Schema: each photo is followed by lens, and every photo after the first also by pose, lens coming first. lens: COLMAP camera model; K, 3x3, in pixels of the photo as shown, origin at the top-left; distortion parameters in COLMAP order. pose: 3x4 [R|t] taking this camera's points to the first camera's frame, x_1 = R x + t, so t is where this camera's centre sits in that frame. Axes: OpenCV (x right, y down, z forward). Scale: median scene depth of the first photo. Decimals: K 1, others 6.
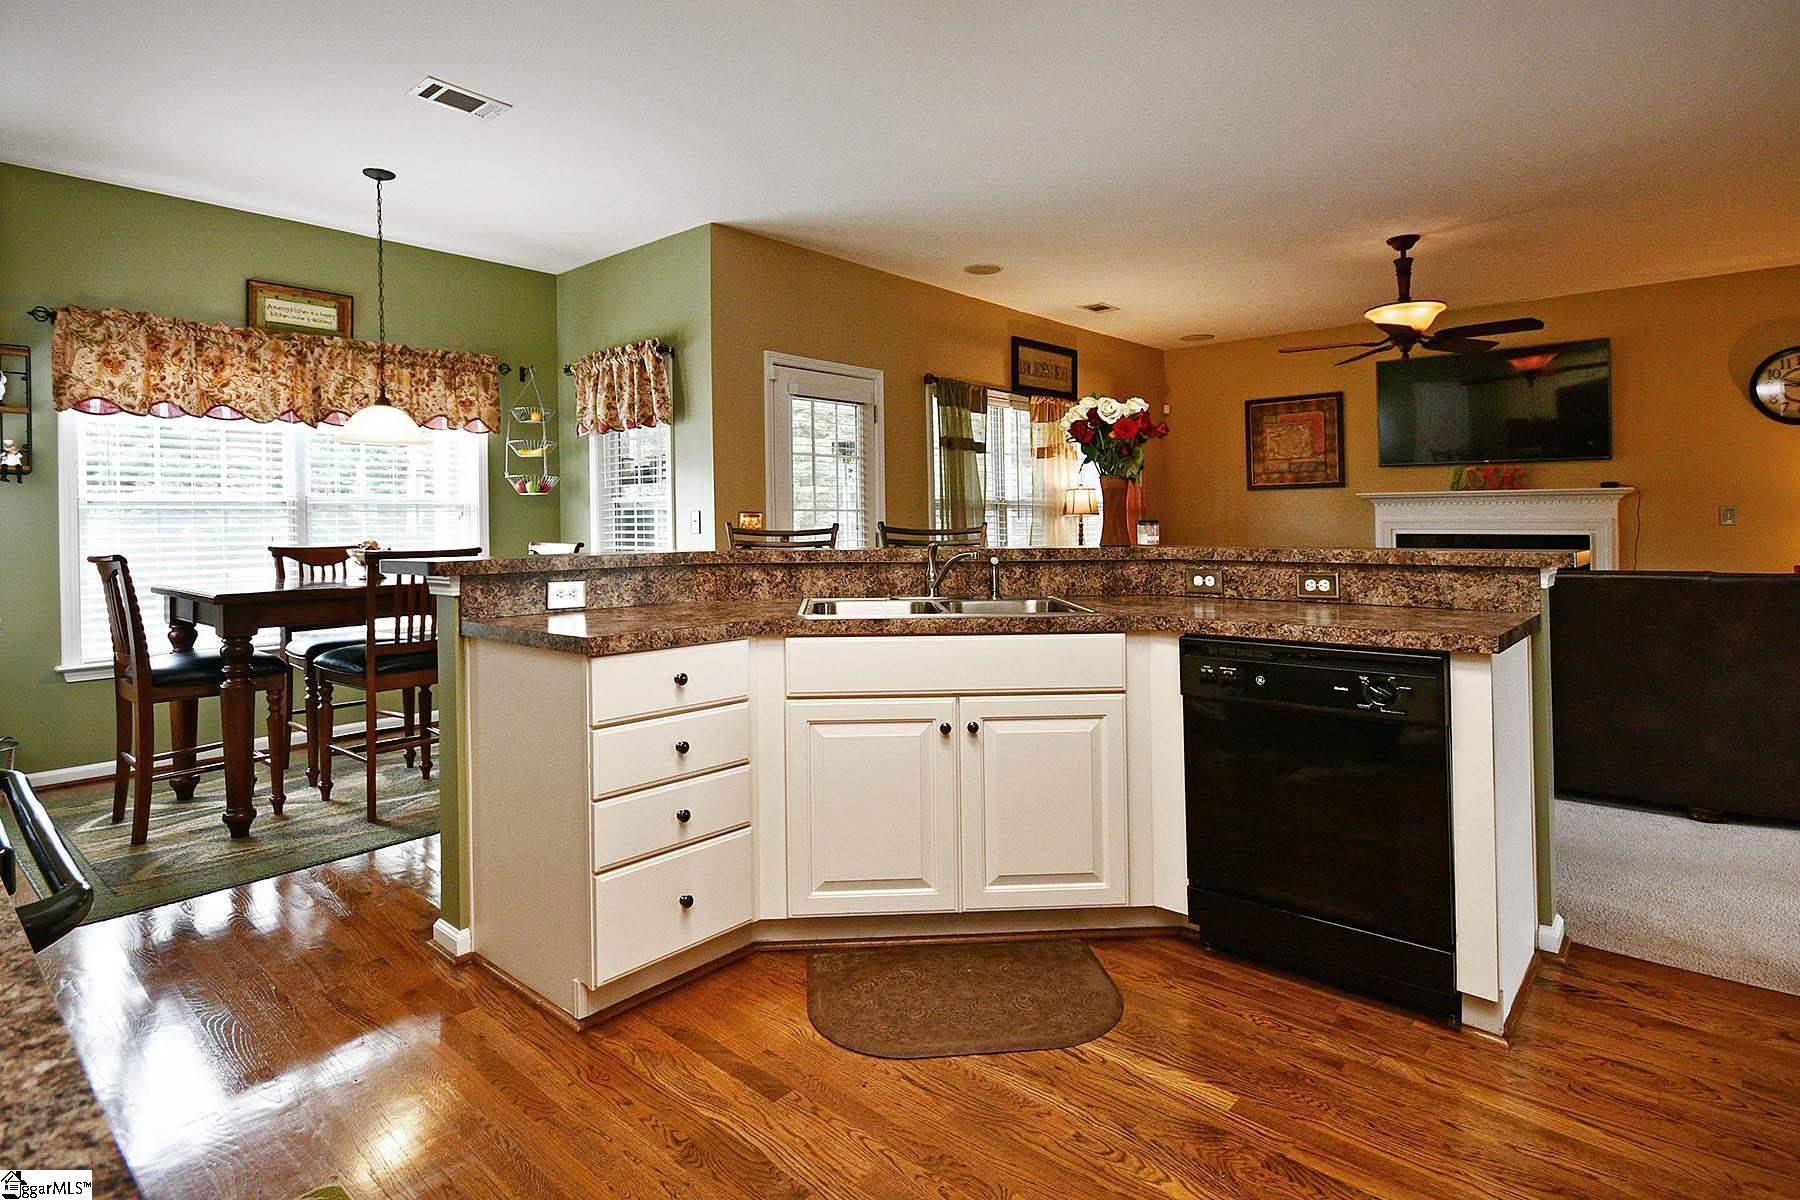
lens RADIAL K [[975.3, 0, 820.1], [0, 975.3, 507.1], [0, 0, 1]] dist [-0.005767, 0.001054]
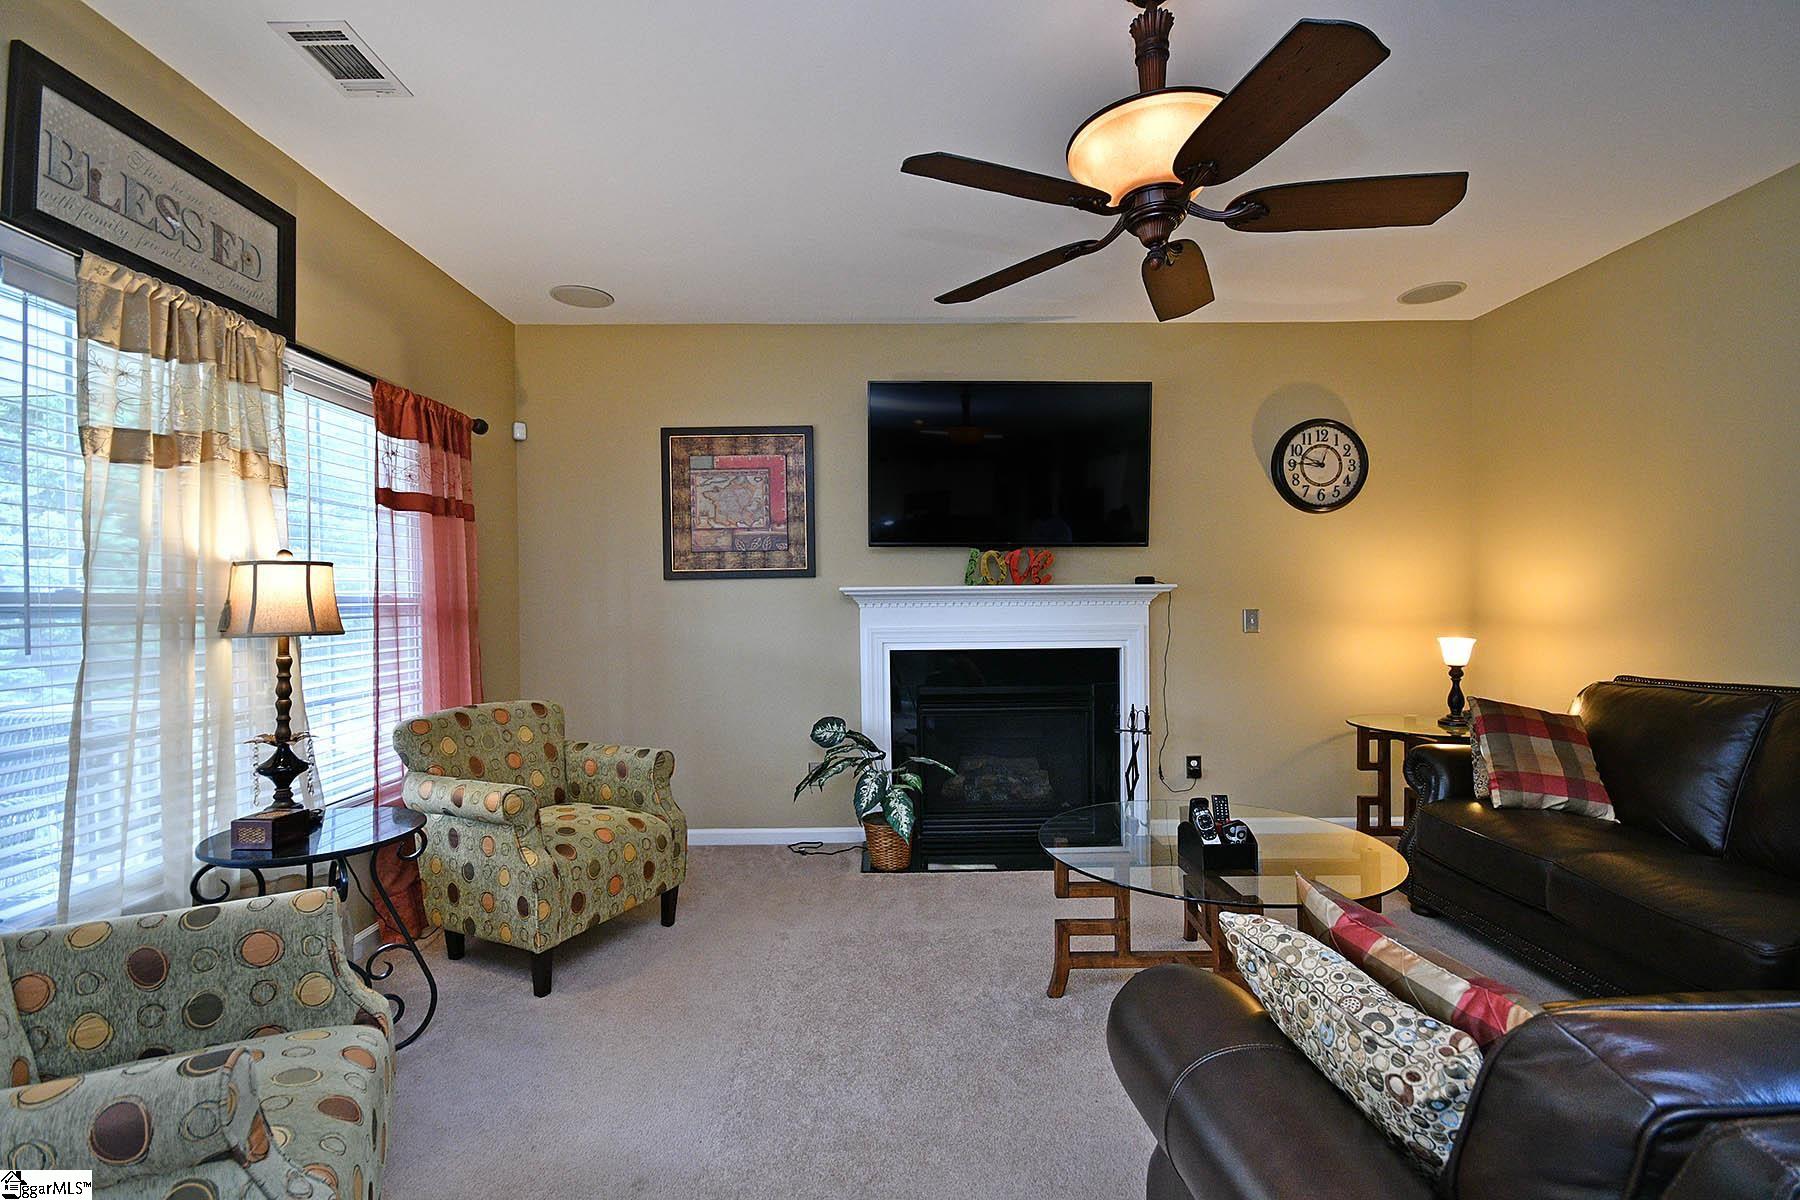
lens RADIAL K [[821.8, 0, 906.3], [0, 821.8, 603.3], [0, 0, 1]] dist [0.011275, -0.012510]
pose [[0.697520, 0.001609, 0.716564, 0.210901], [-0.005183, 0.999983, 0.002799, -0.005760], [-0.716547, -0.005667, 0.697516, 0.626704]]
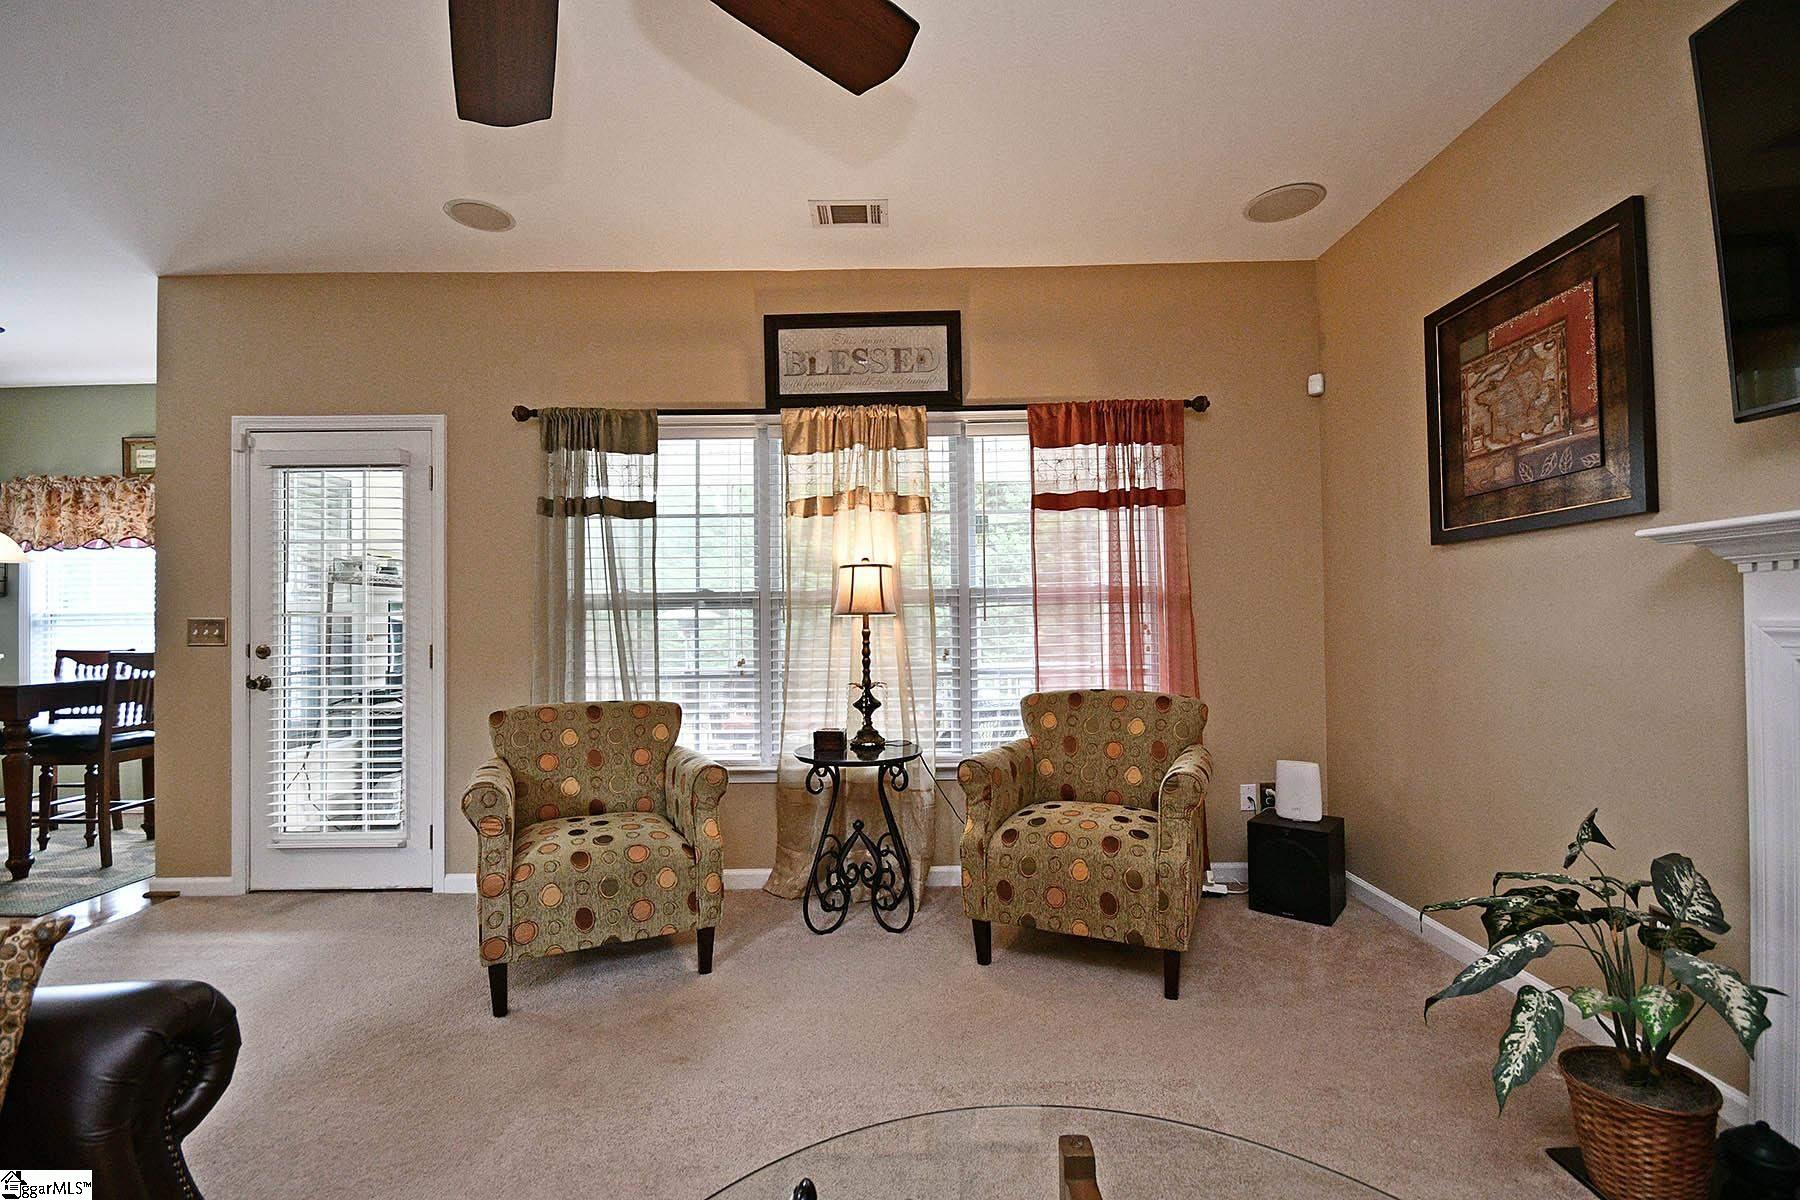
lens RADIAL K [[821.8, 0, 873.7], [0, 821.8, 604.2], [0, 0, 1]] dist [0.011275, -0.012510]
pose [[0.671225, -0.018254, -0.741029, 0.605809], [0.014773, 0.999828, -0.011247, 0.007287], [0.741107, -0.003398, 0.671379, 0.703594]]
